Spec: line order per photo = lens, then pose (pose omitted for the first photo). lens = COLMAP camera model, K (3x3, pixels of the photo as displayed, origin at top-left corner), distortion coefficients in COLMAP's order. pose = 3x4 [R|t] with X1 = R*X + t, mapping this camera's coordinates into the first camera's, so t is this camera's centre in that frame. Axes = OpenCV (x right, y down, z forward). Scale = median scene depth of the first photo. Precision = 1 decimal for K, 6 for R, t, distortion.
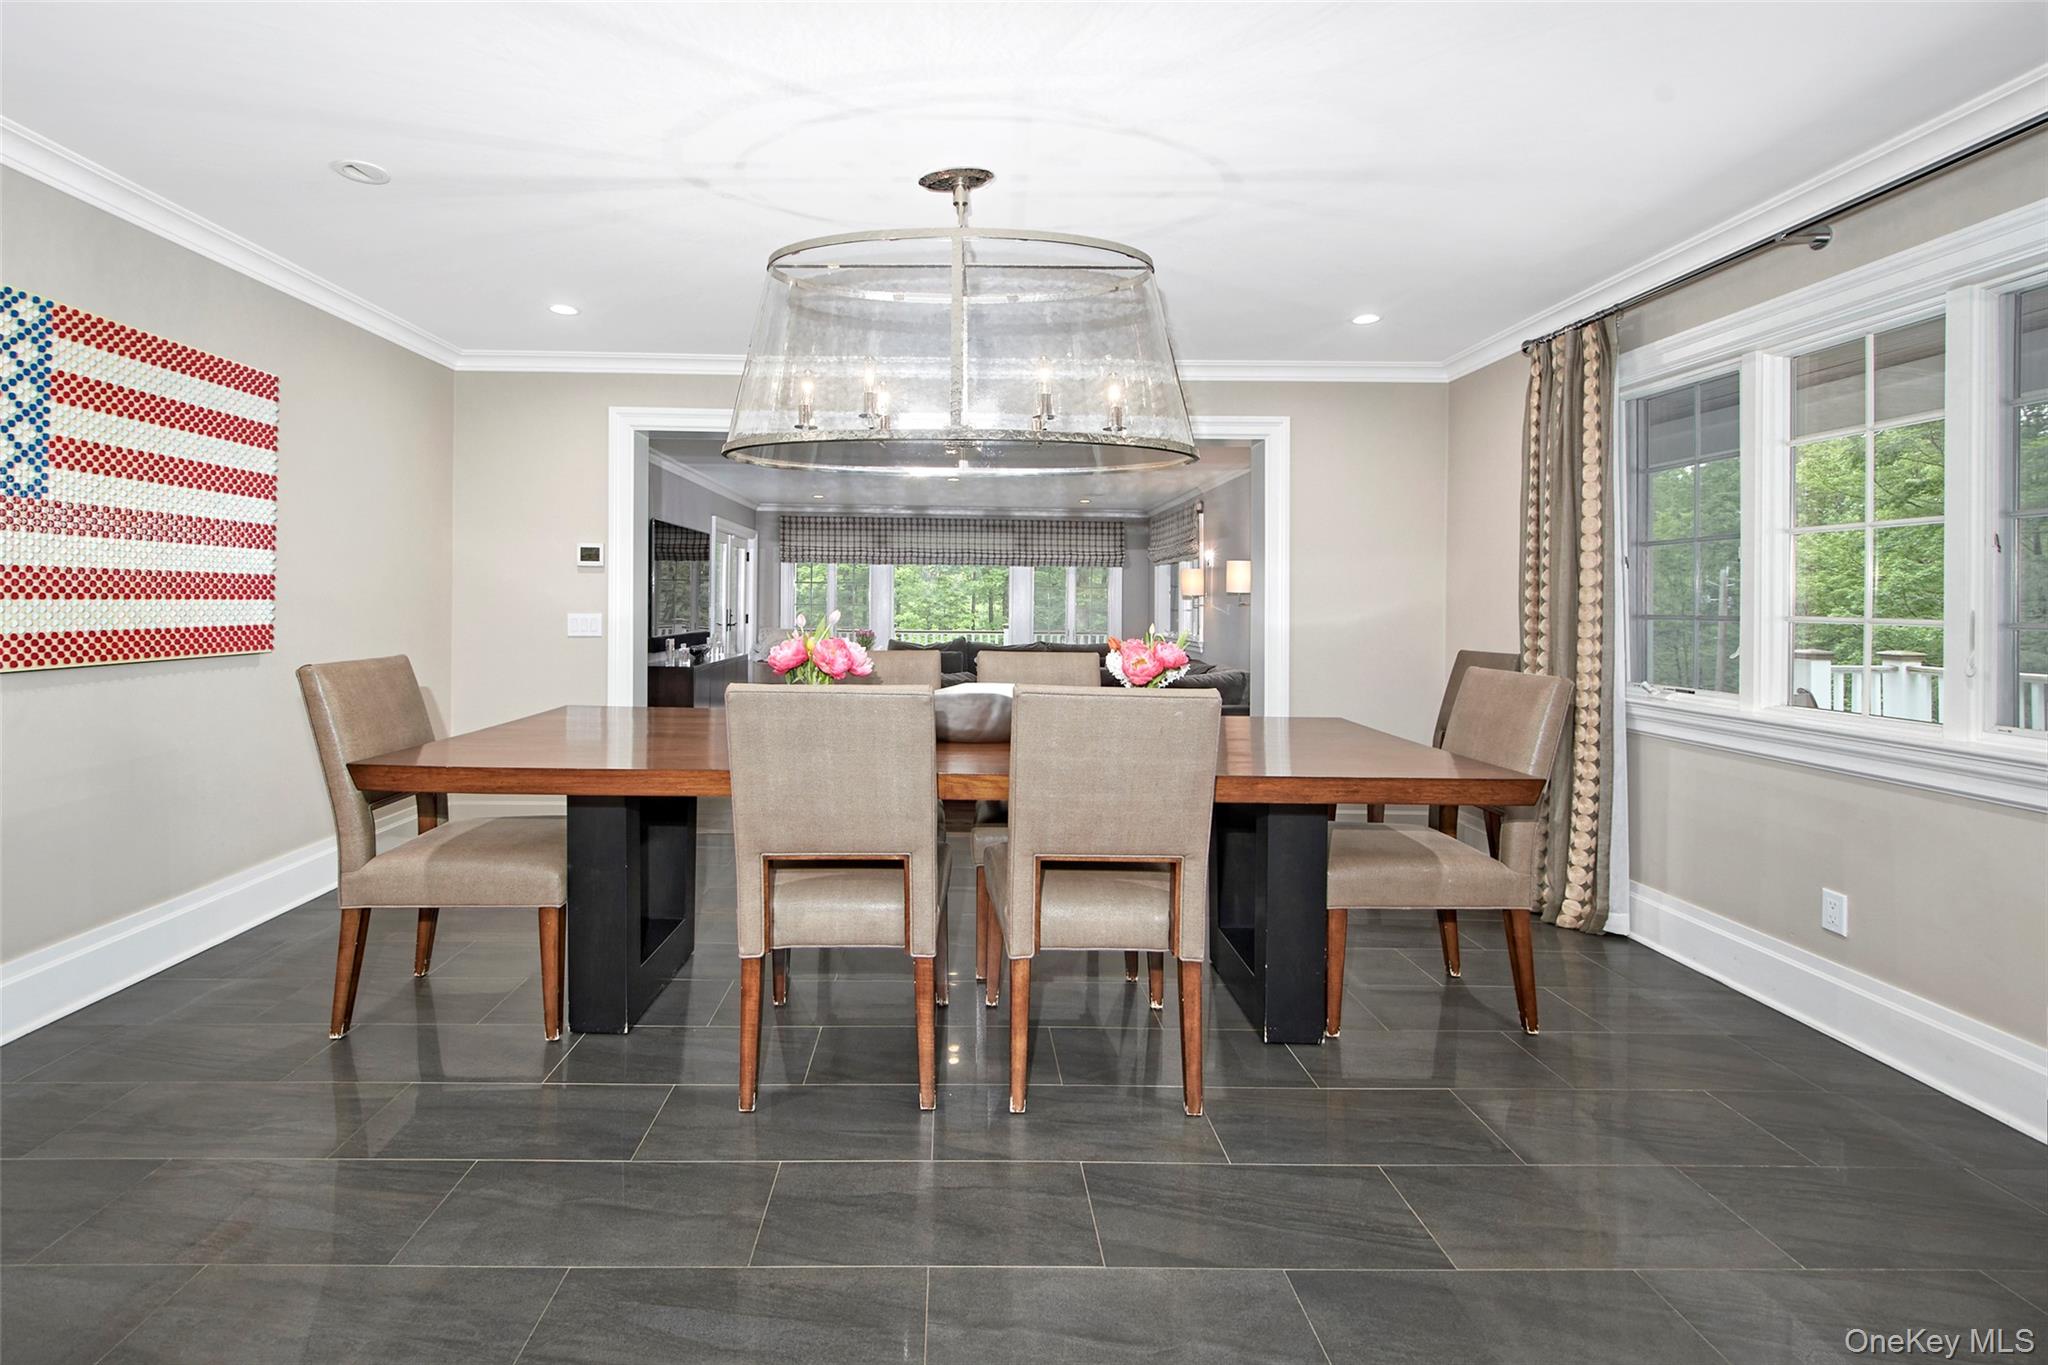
lens RADIAL K [[996.2, 0, 962.2], [0, 996.2, 616.3], [0, 0, 1]] dist [-0.000498, -0.000516]
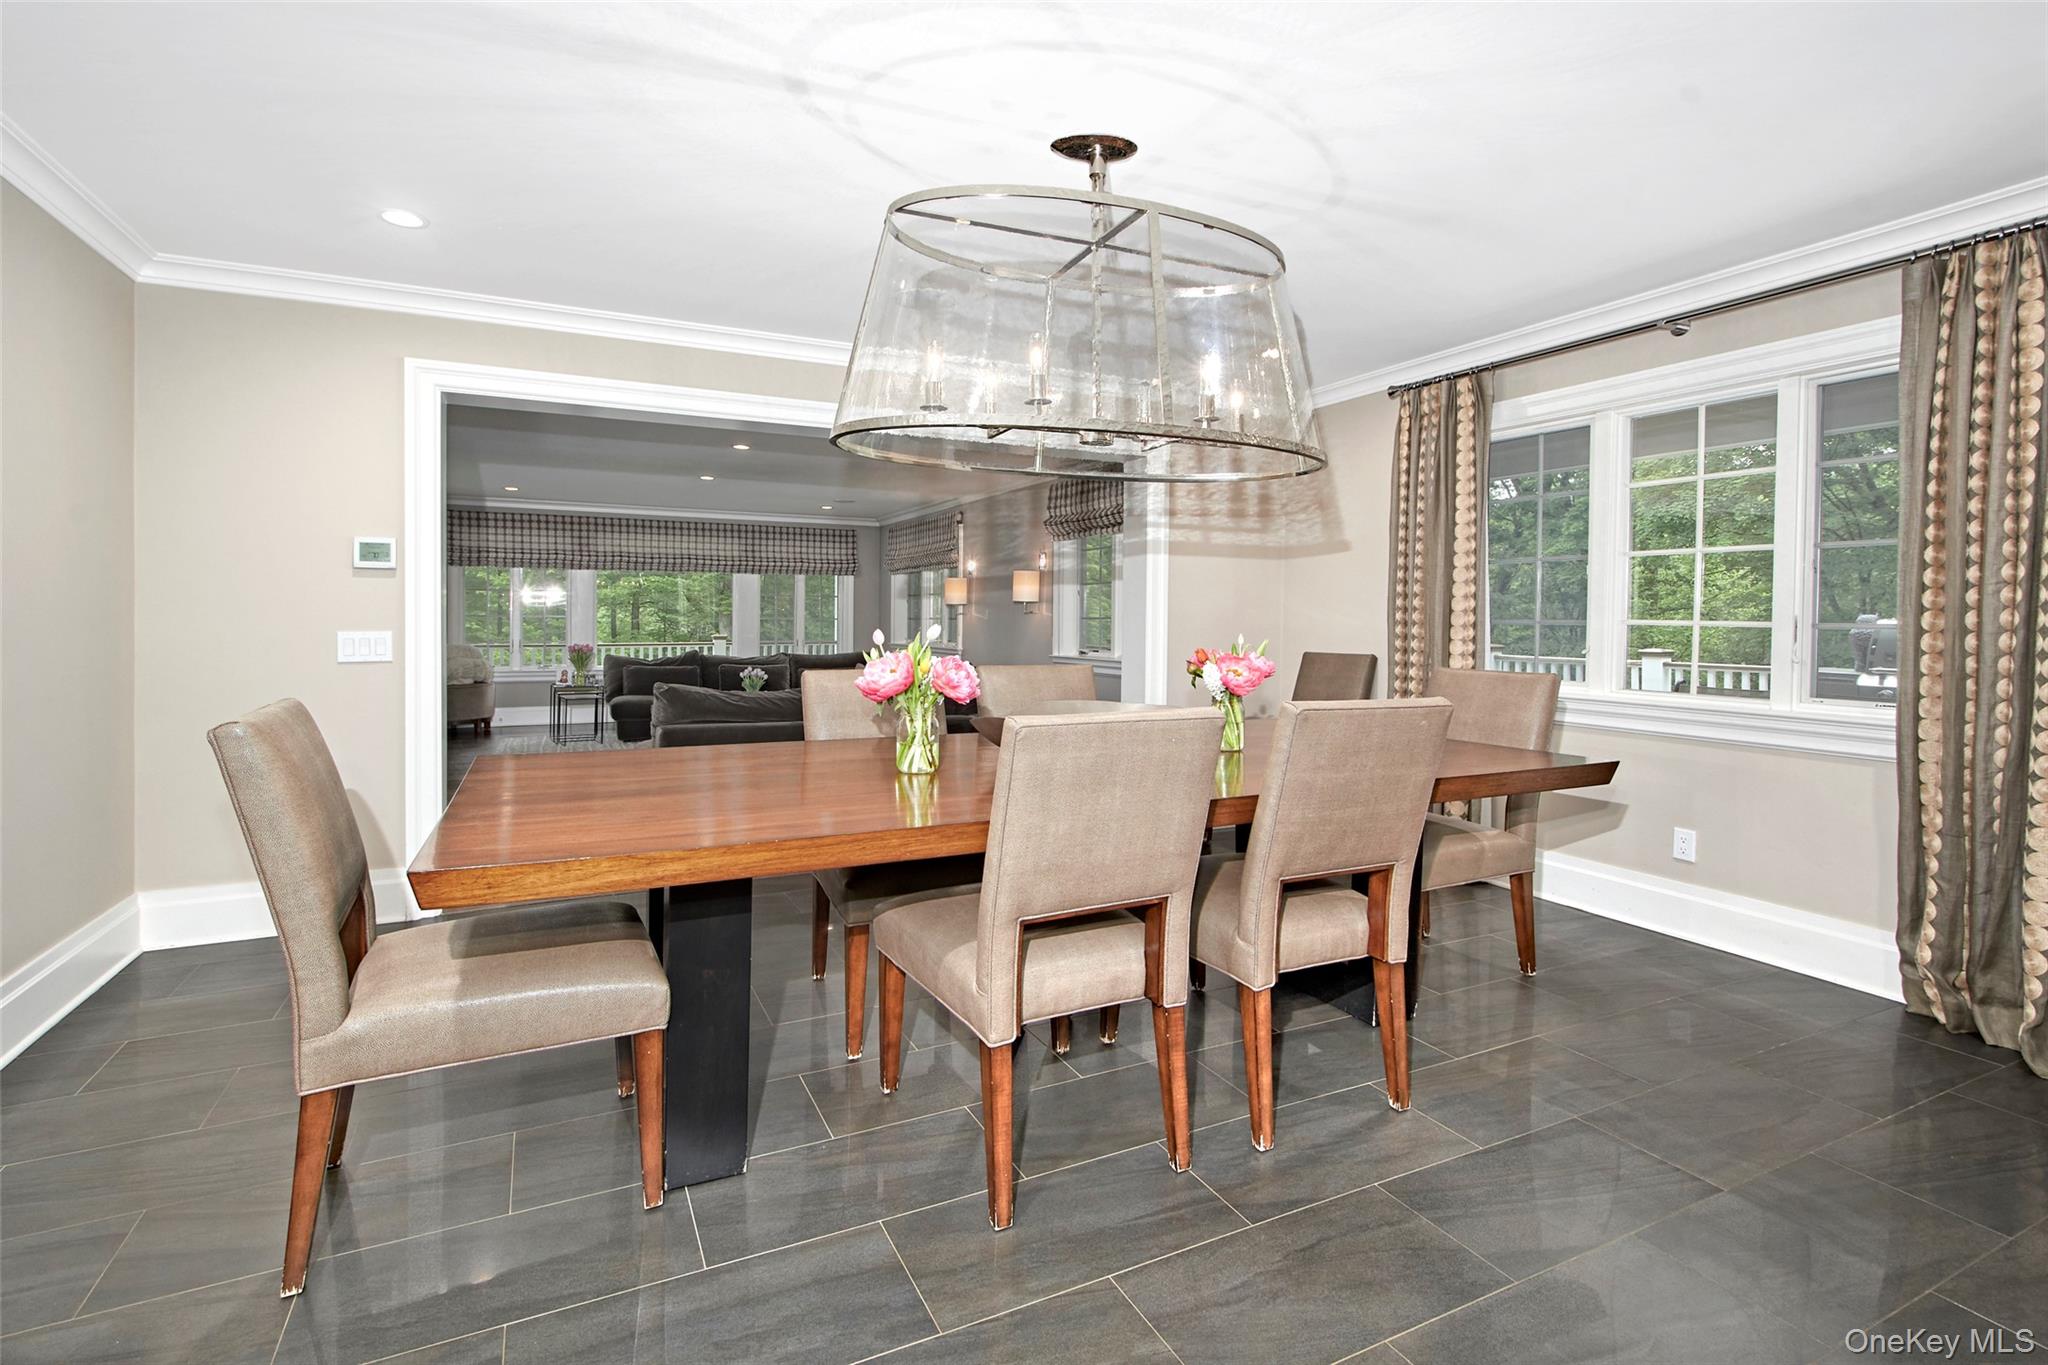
lens RADIAL K [[971.5, 0, 1031.2], [0, 971.5, 642.4], [0, 0, 1]] dist [0.003752, -0.000244]
pose [[0.900087, -0.019837, 0.435258, -0.424206], [0.011322, 0.999691, 0.022148, -0.008405], [-0.435563, -0.015007, 0.900033, 0.207758]]
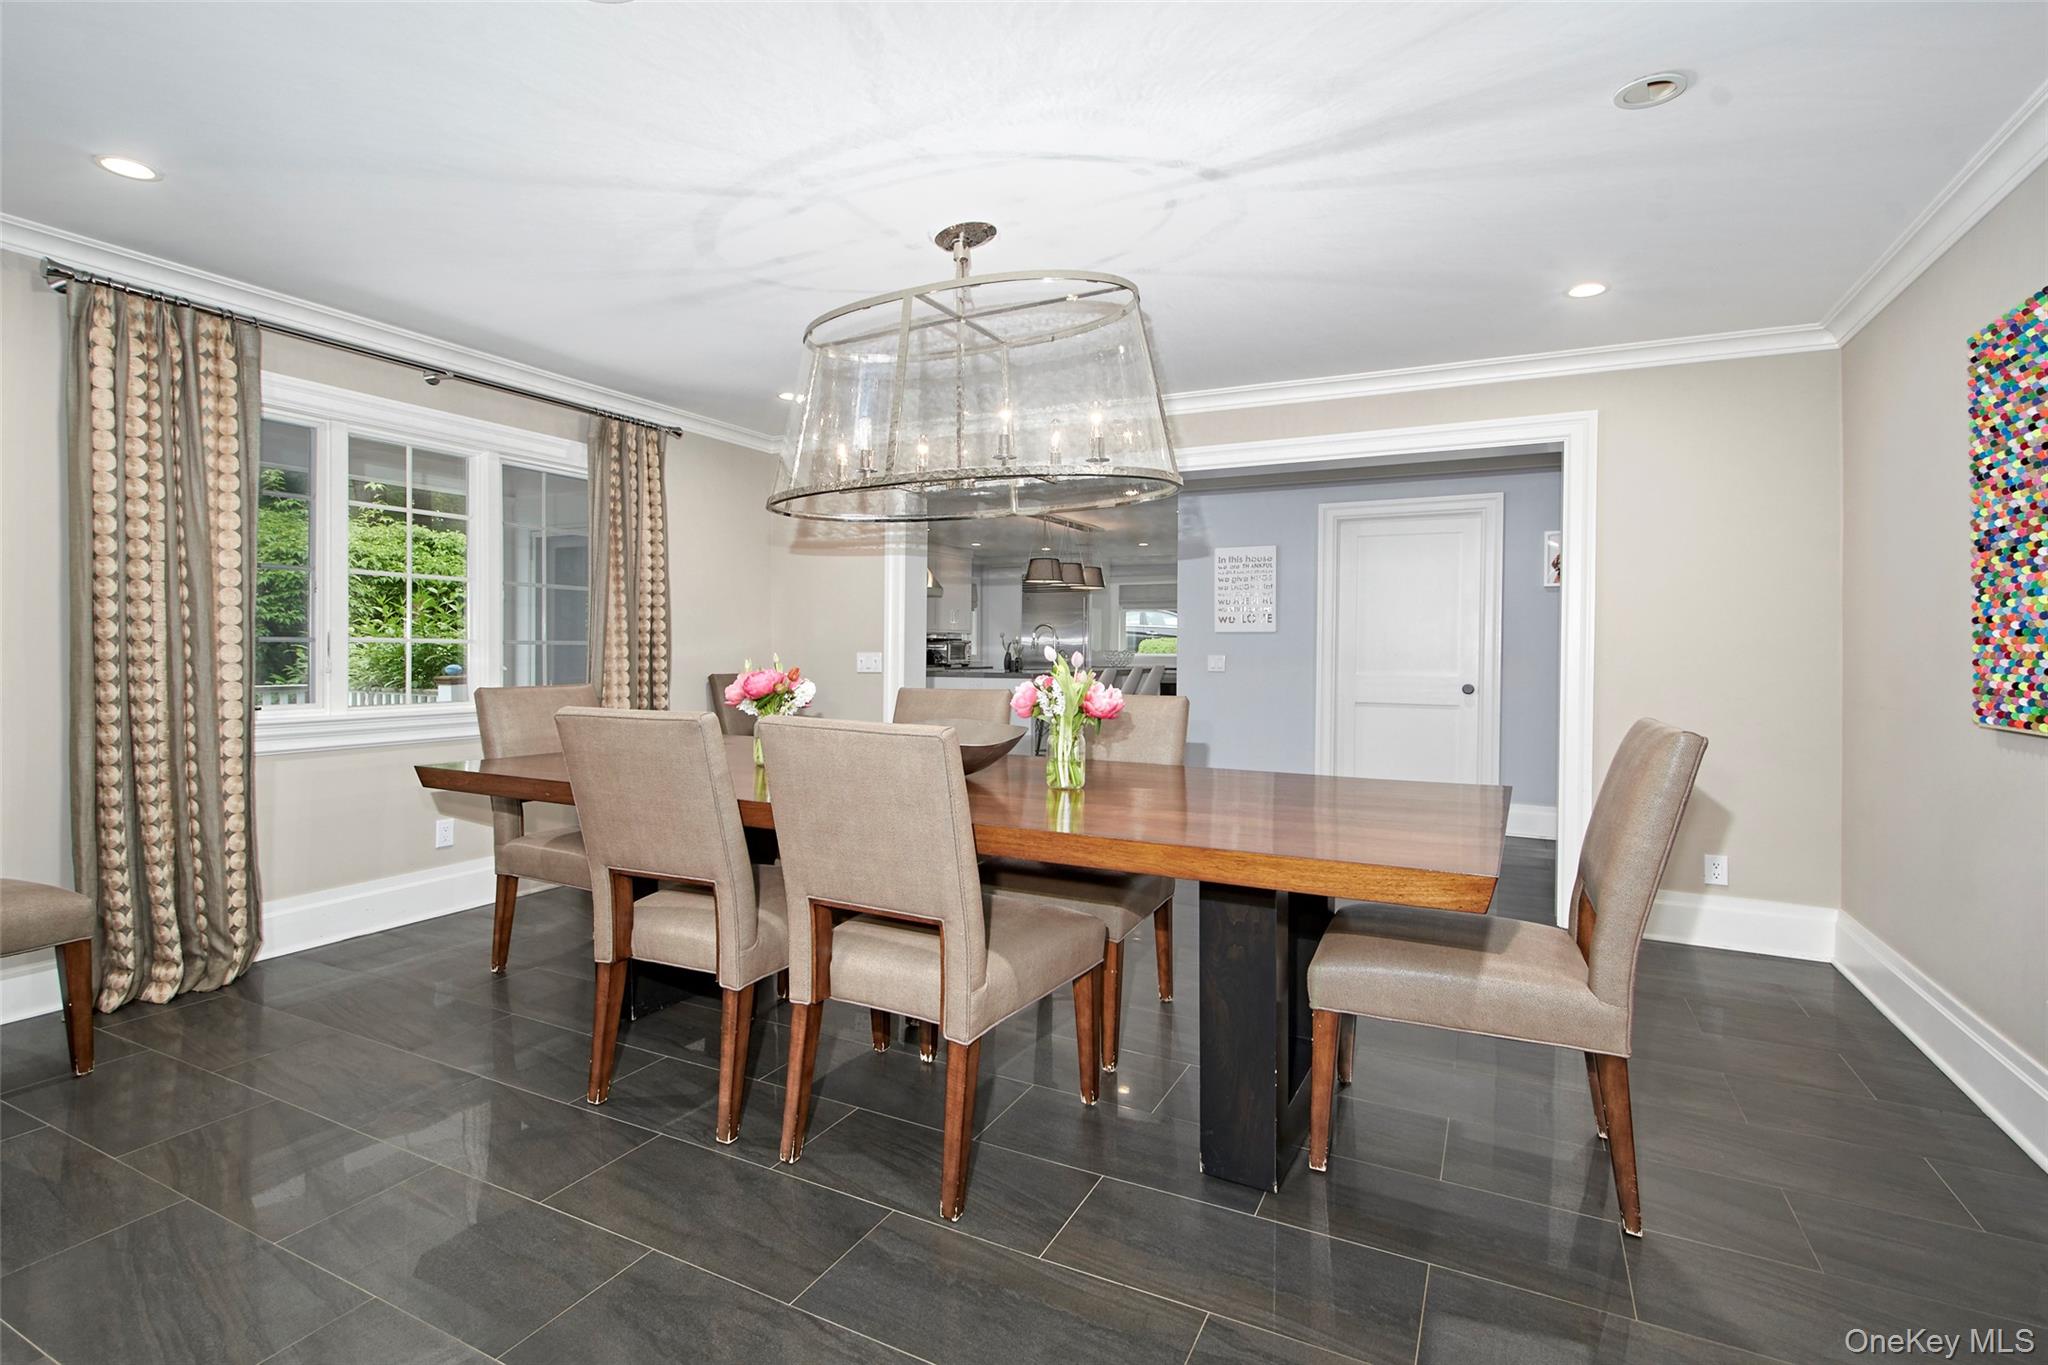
lens RADIAL K [[971.5, 0, 1031.2], [0, 971.5, 642.4], [0, 0, 1]] dist [0.003752, -0.000244]
pose [[-0.888935, -0.013031, 0.457848, -0.526484], [-0.008782, 0.999896, 0.011407, -0.017831], [-0.457949, 0.006120, -0.888957, 1.748851]]
